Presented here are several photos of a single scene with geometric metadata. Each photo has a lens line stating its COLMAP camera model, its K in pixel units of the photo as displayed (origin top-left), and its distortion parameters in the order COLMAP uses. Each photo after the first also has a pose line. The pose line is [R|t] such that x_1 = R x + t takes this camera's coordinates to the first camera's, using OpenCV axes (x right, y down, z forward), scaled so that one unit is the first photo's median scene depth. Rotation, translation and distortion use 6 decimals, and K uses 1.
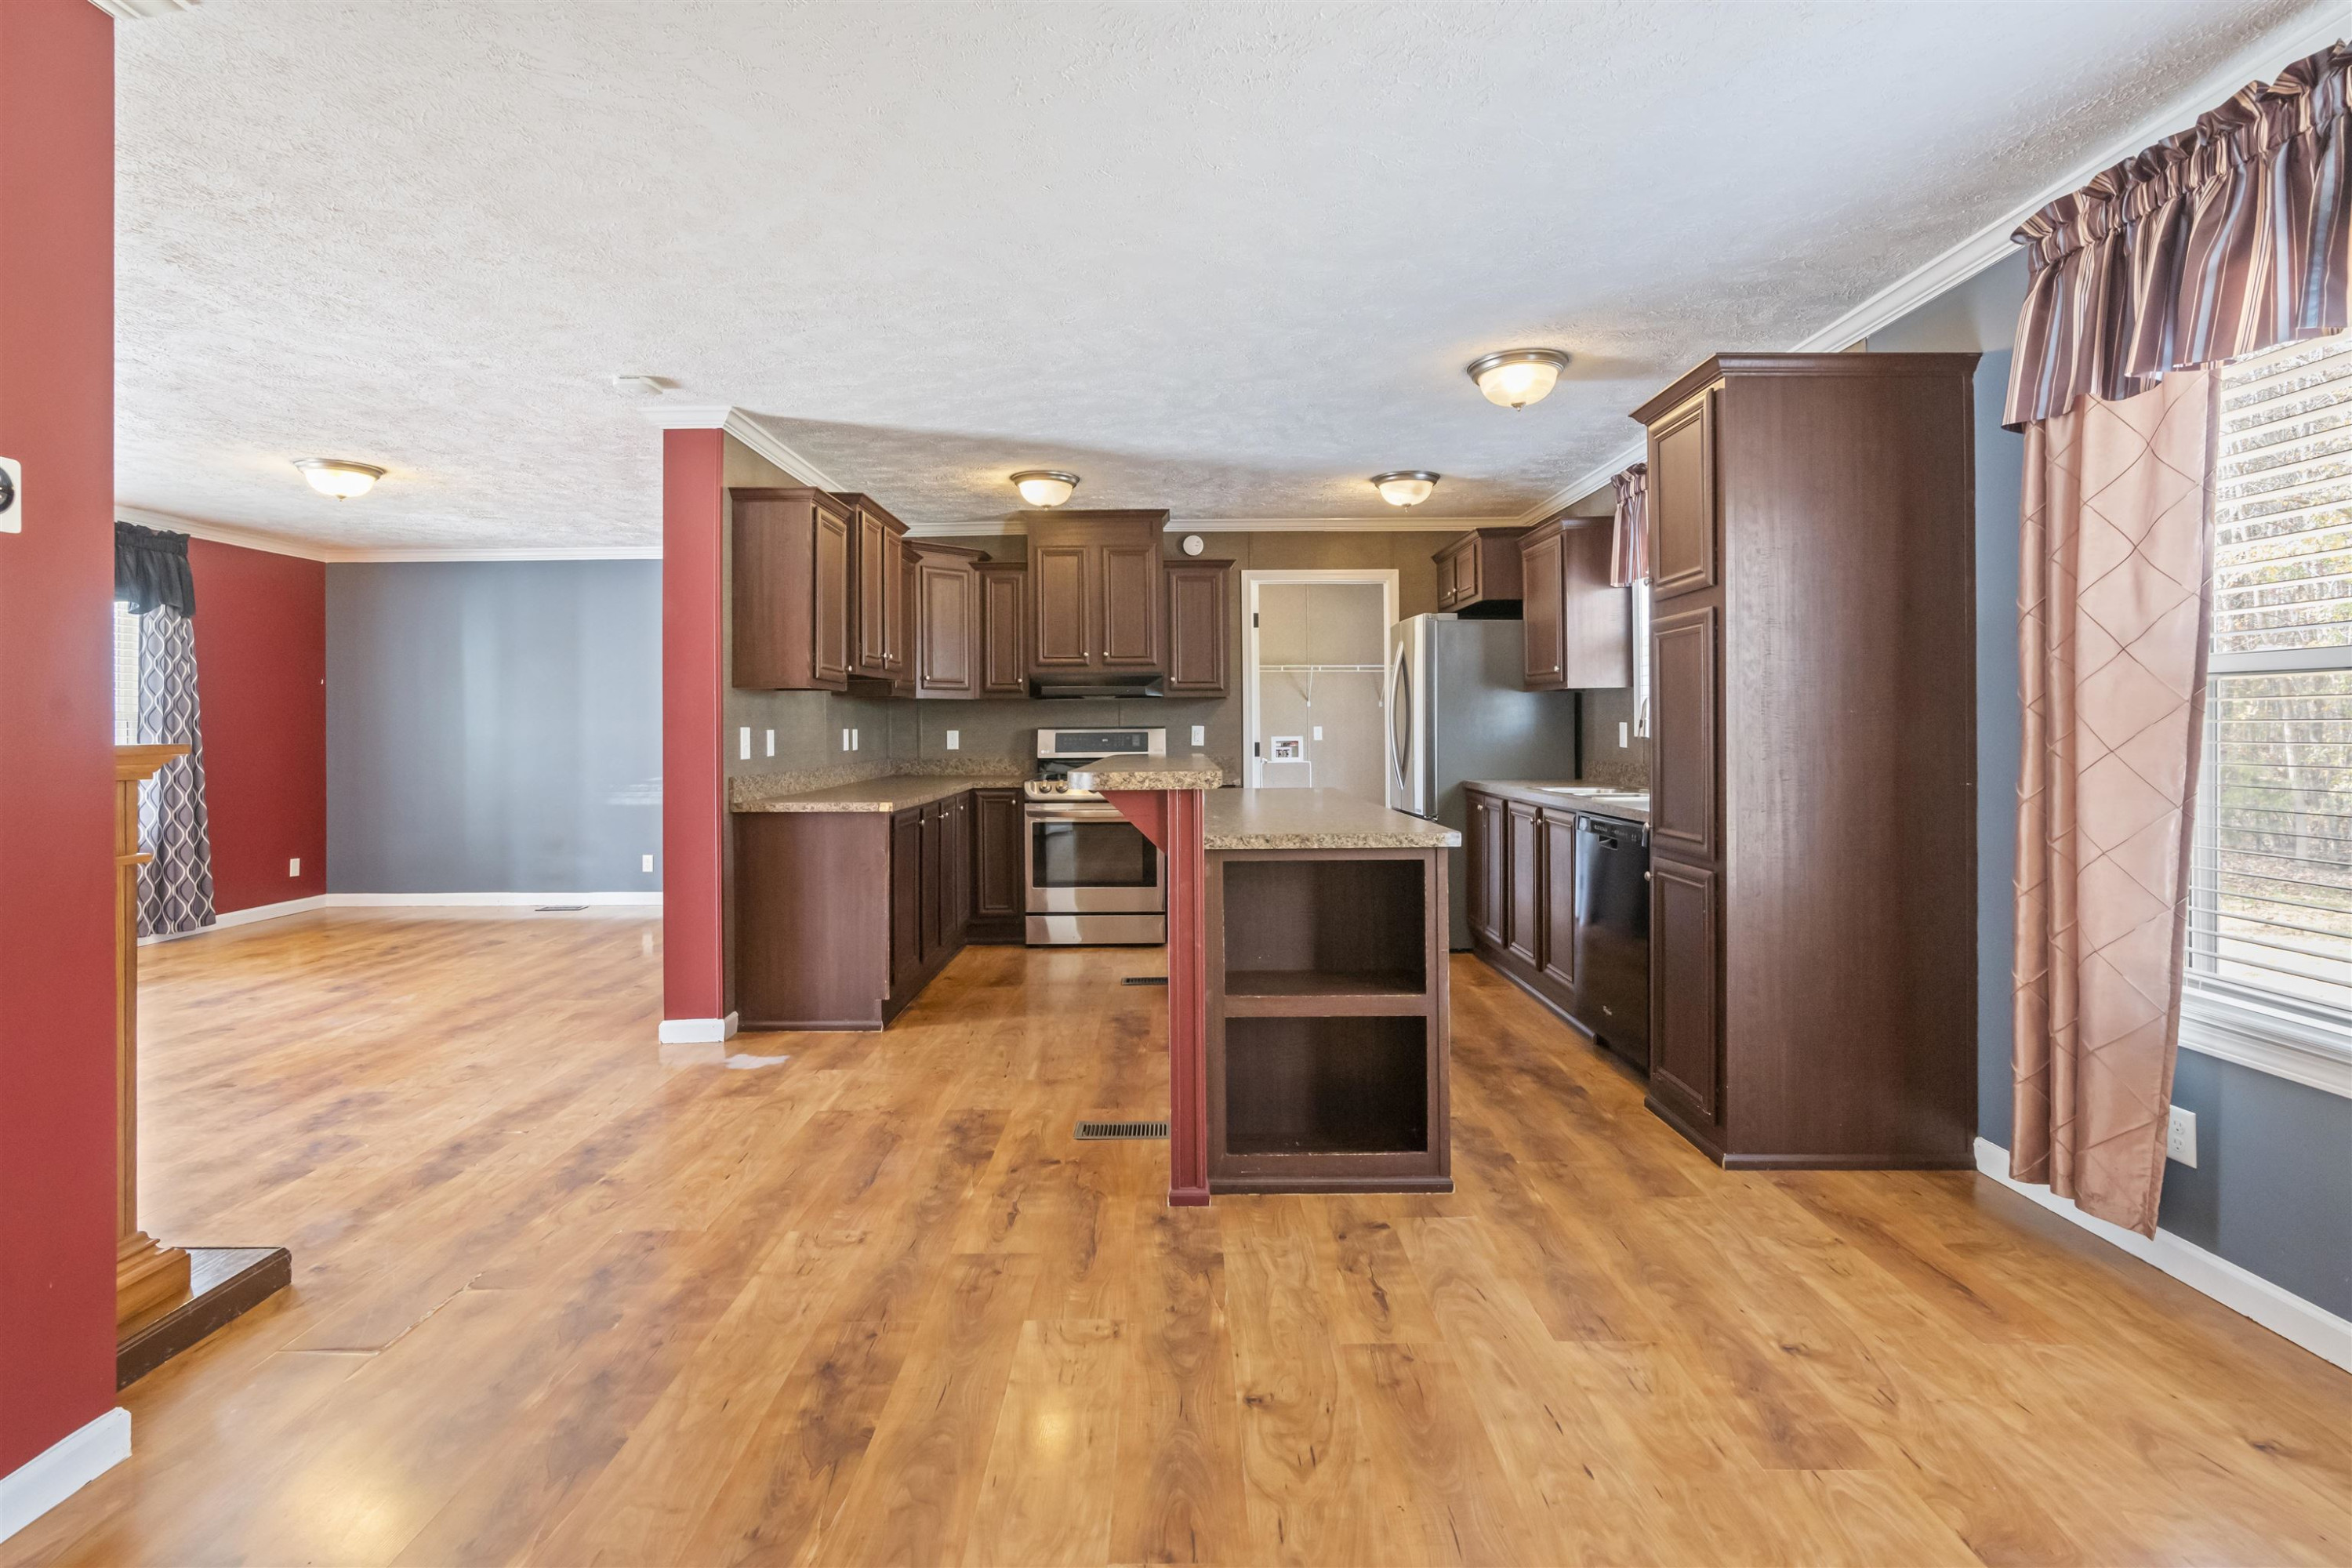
lens RADIAL K [[1071.2, 0, 1140.8], [0, 1071.2, 726.1], [0, 0, 1]] dist [-0.006039, 0.002637]
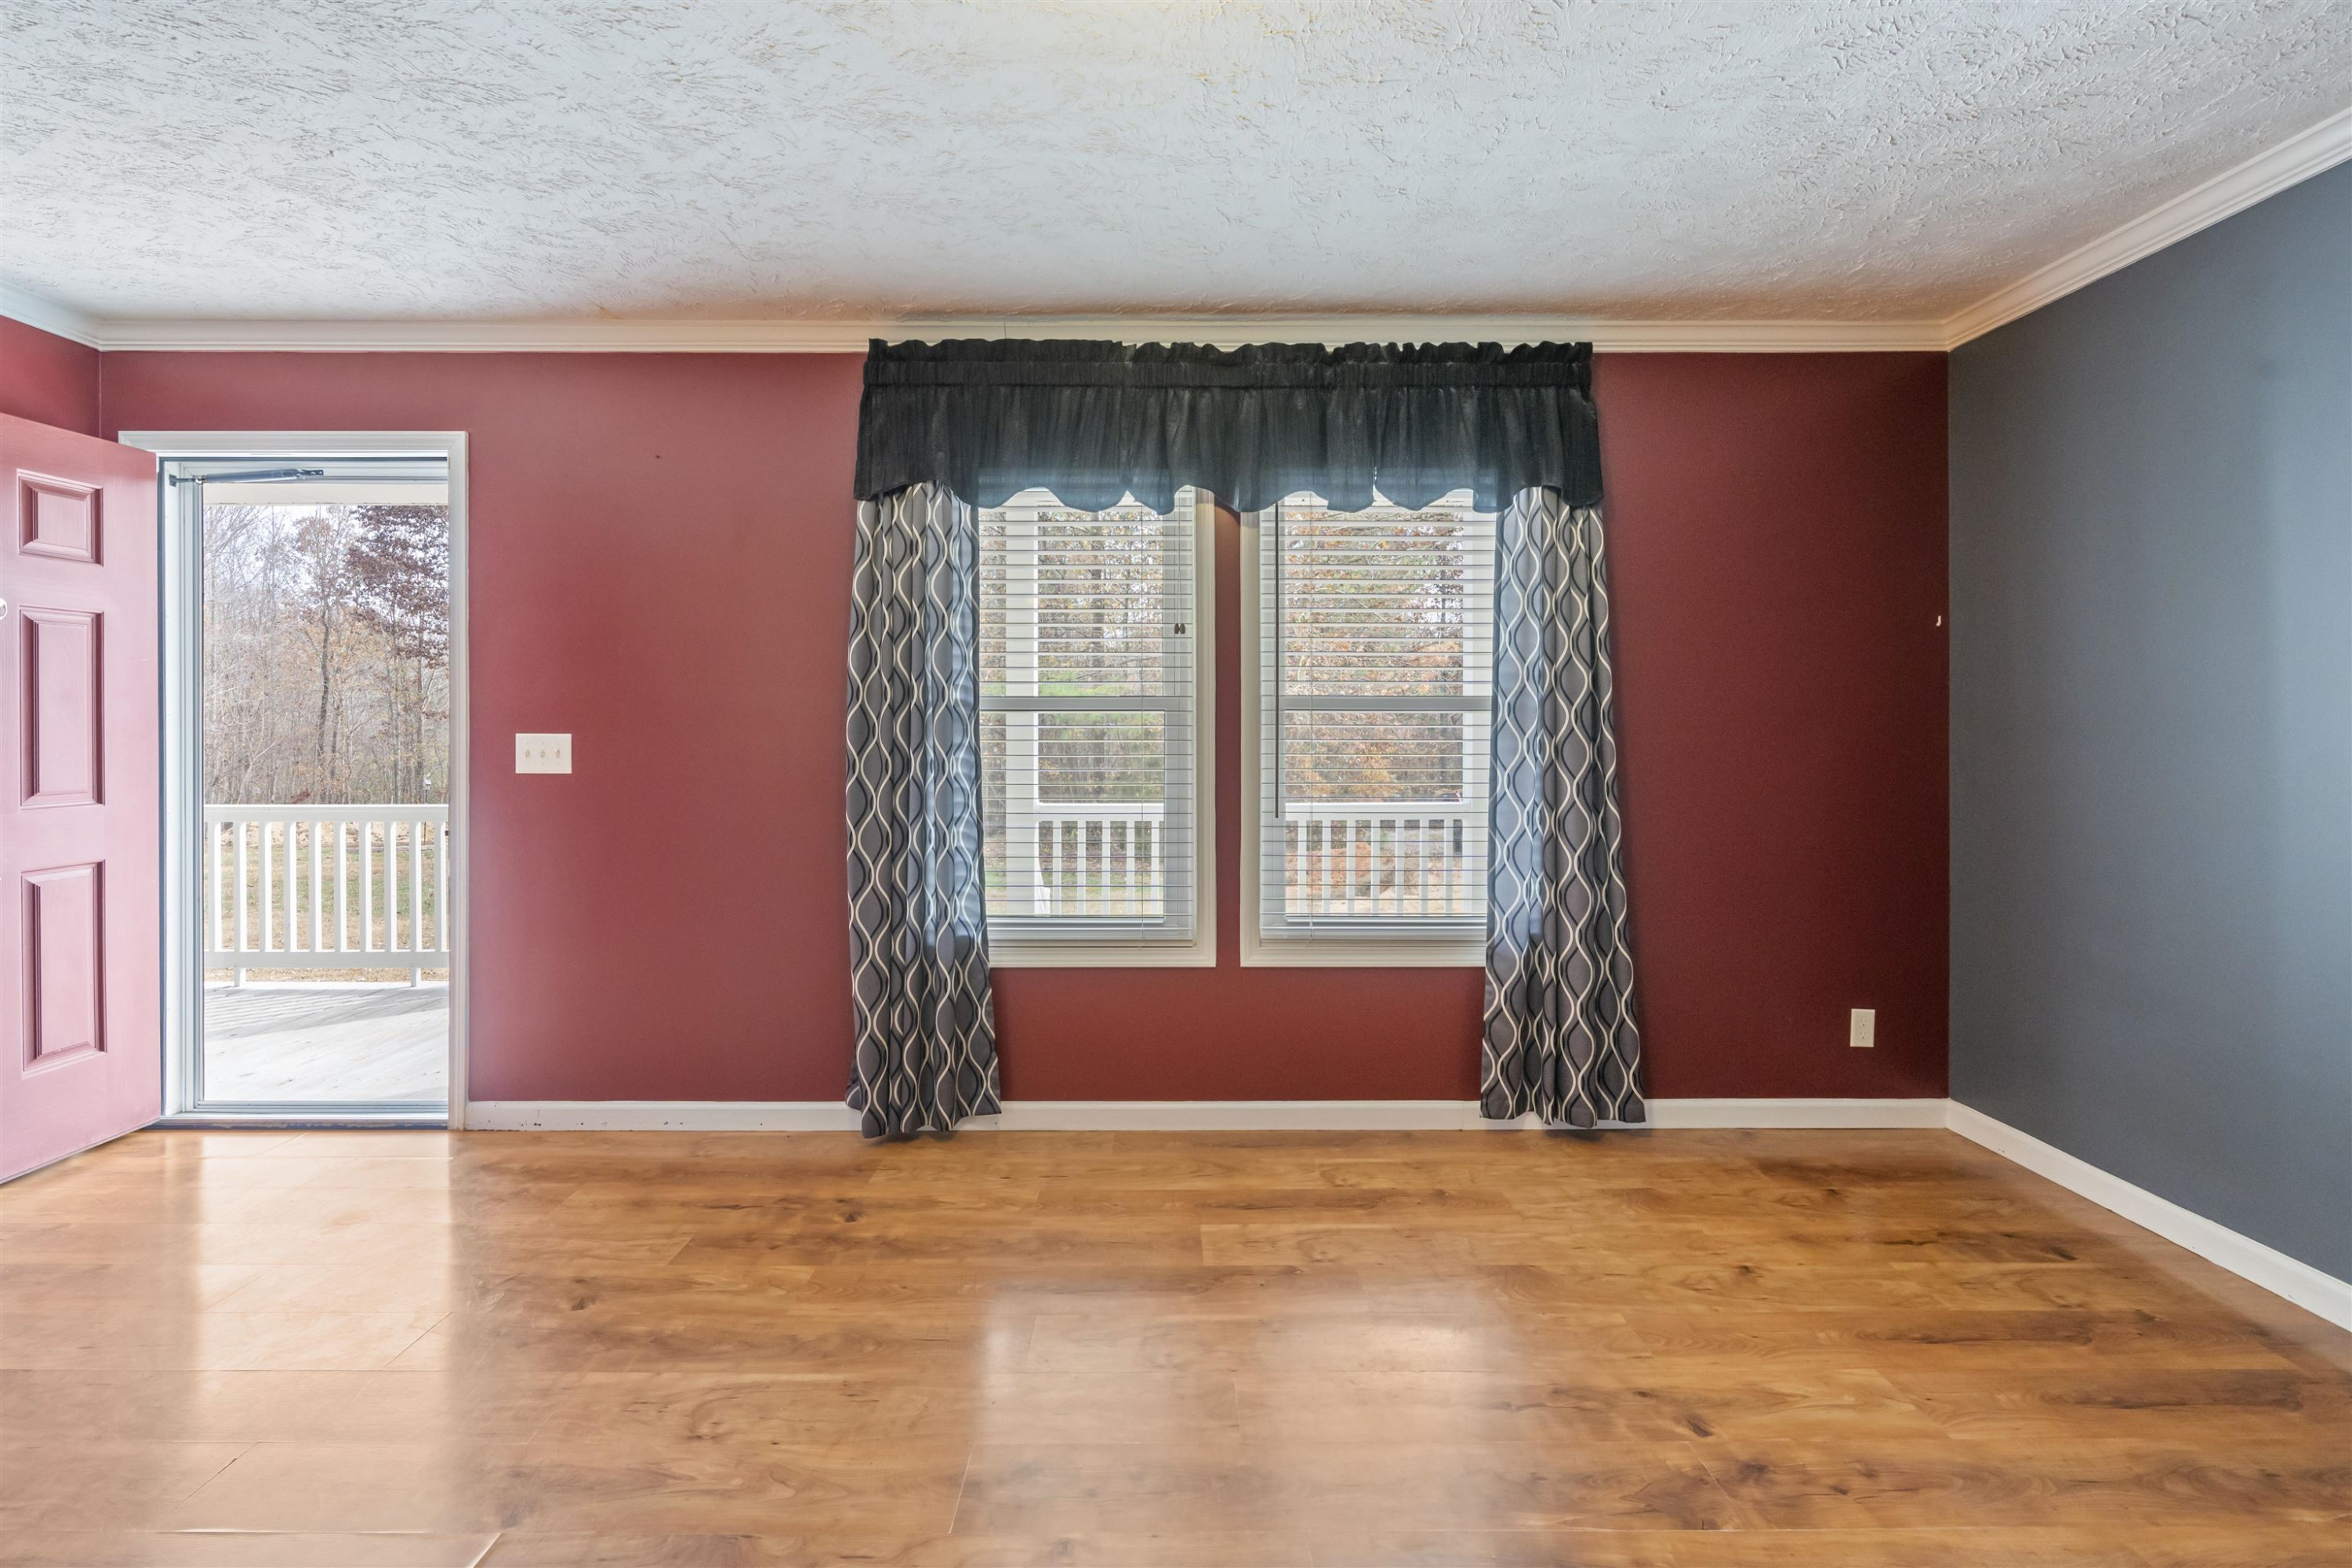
lens RADIAL K [[1086.9, 0, 1145.0], [0, 1086.9, 722.5], [0, 0, 1]] dist [-0.012632, 0.002328]
pose [[0.021912, 0.003181, -0.999755, -0.499676], [0.002505, 0.999992, 0.003237, -0.002567], [0.999757, -0.002576, 0.021903, 1.022312]]
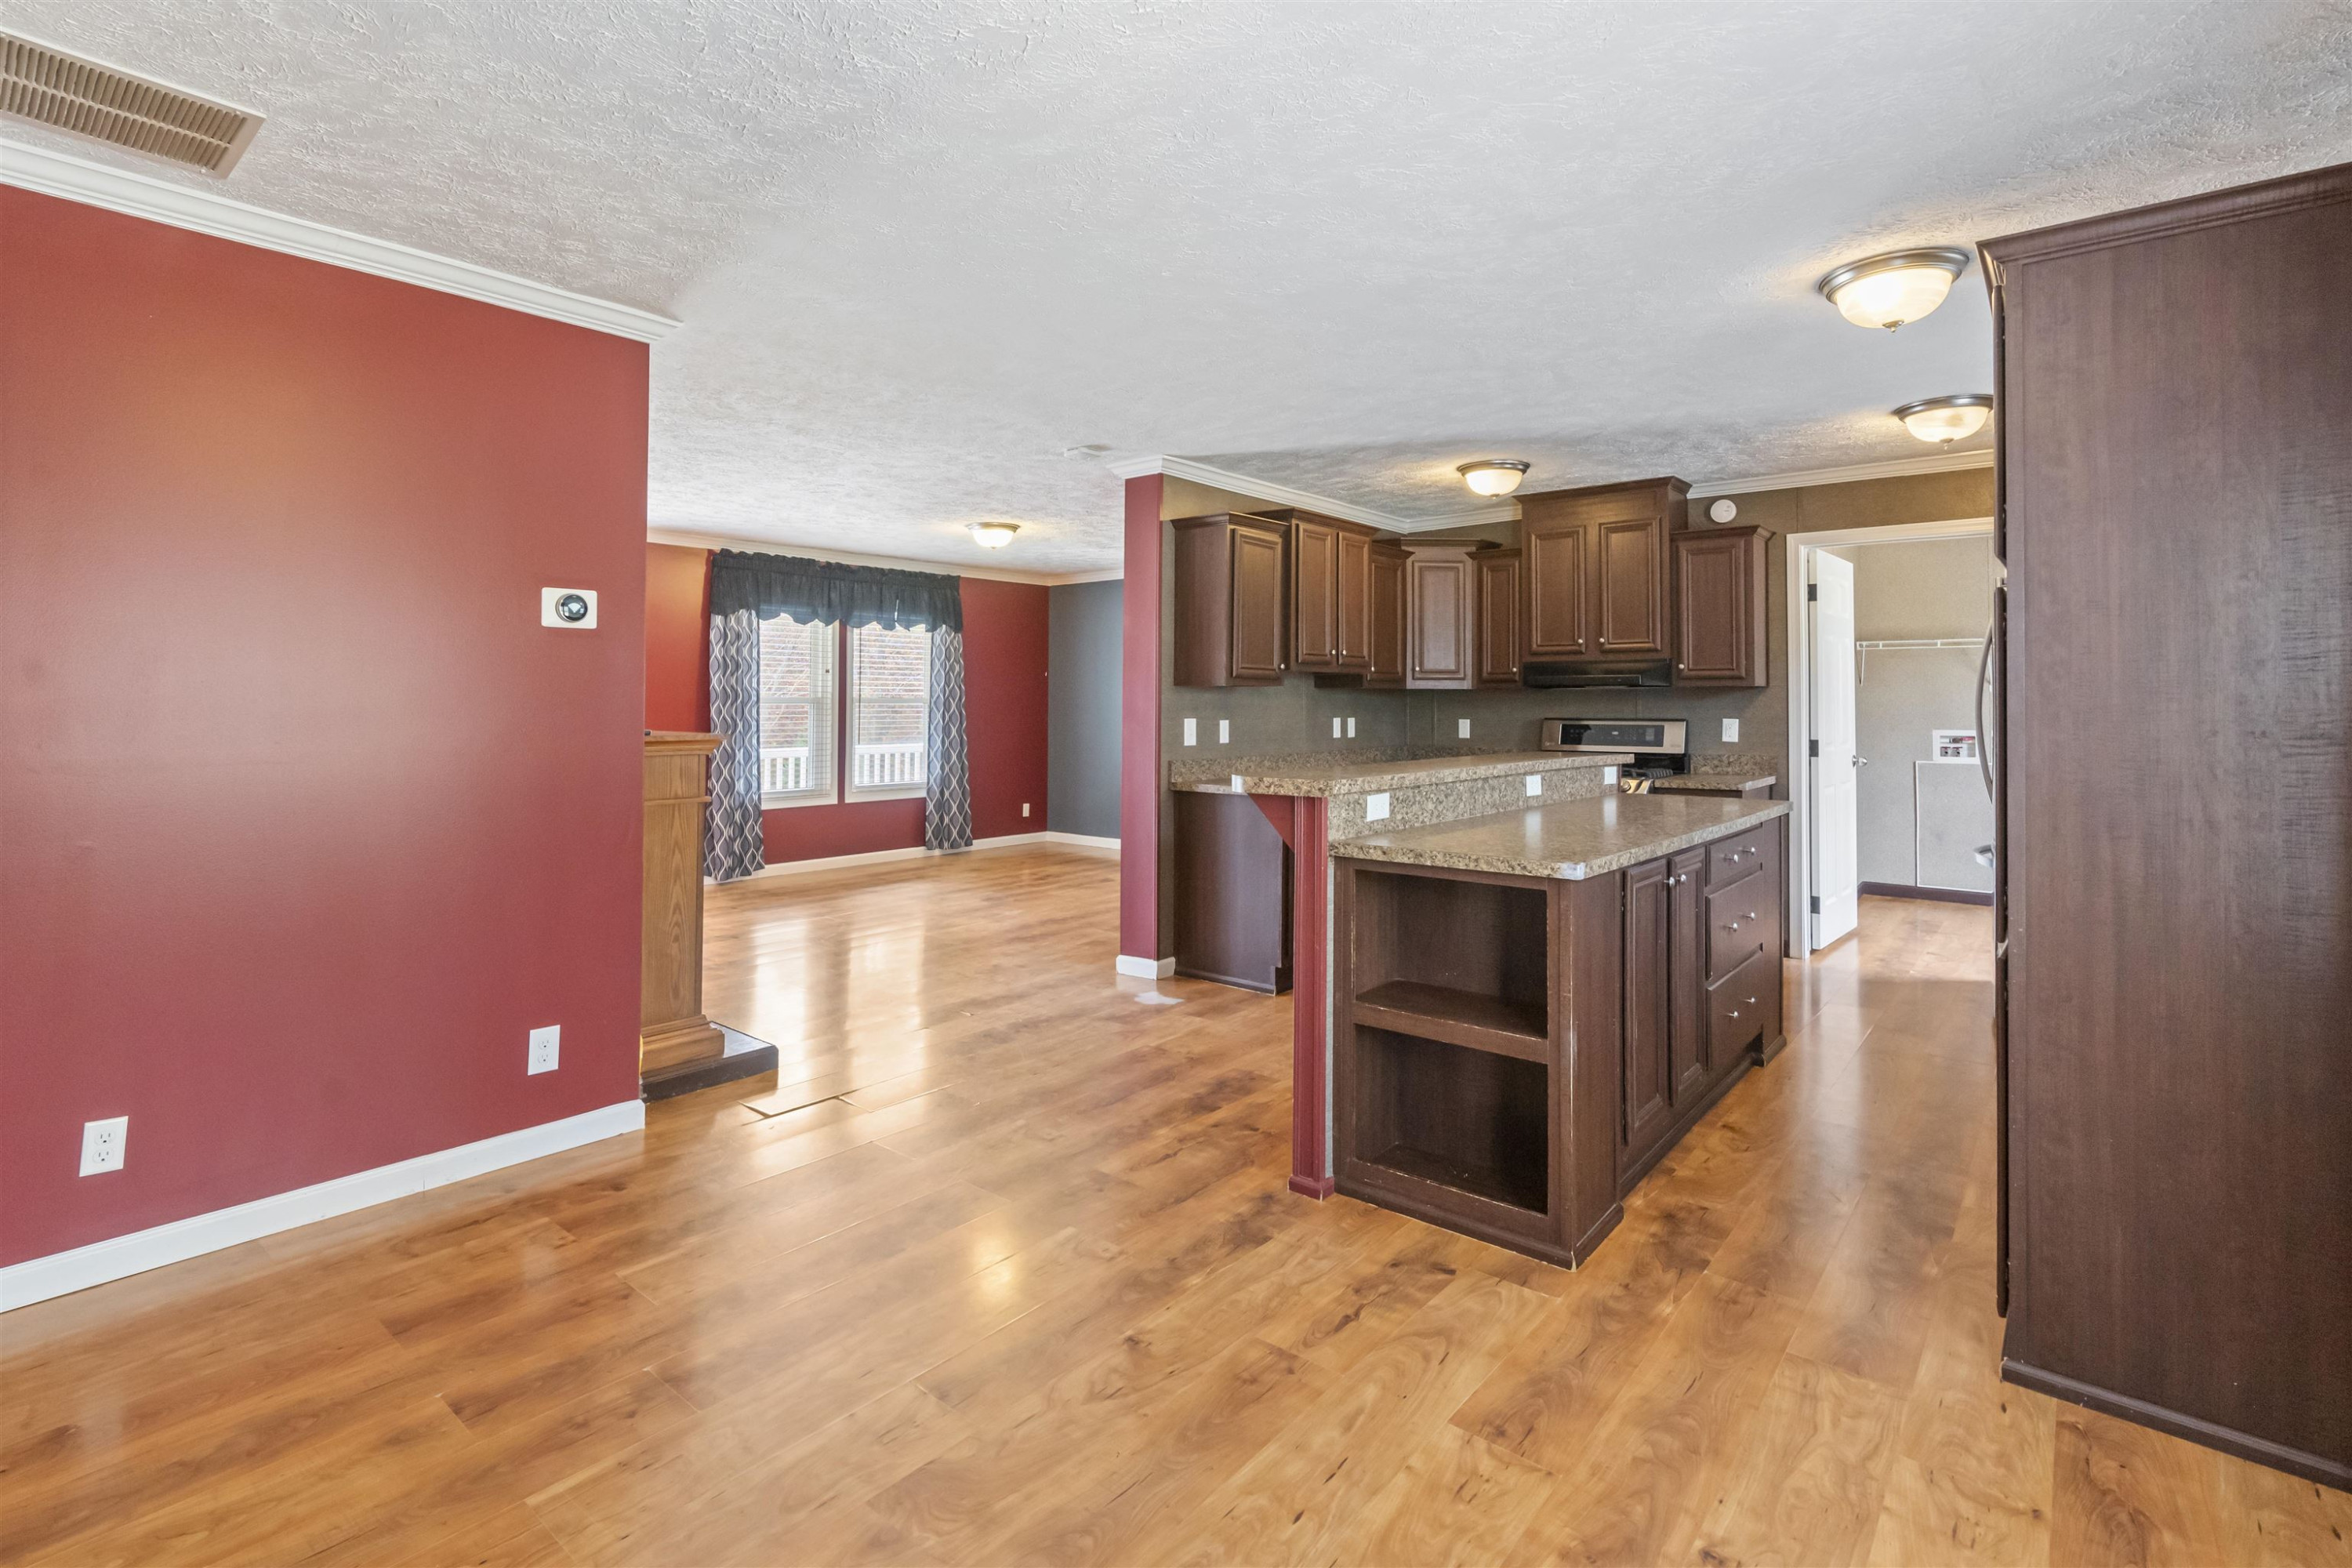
lens RADIAL K [[1071.2, 0, 1149.0], [0, 1071.2, 683.5], [0, 0, 1]] dist [-0.006039, 0.002637]
pose [[0.770990, -0.004367, -0.636832, 0.319139], [-0.005255, 0.999899, -0.013218, -0.019968], [0.636825, 0.013537, 0.770889, 0.047690]]
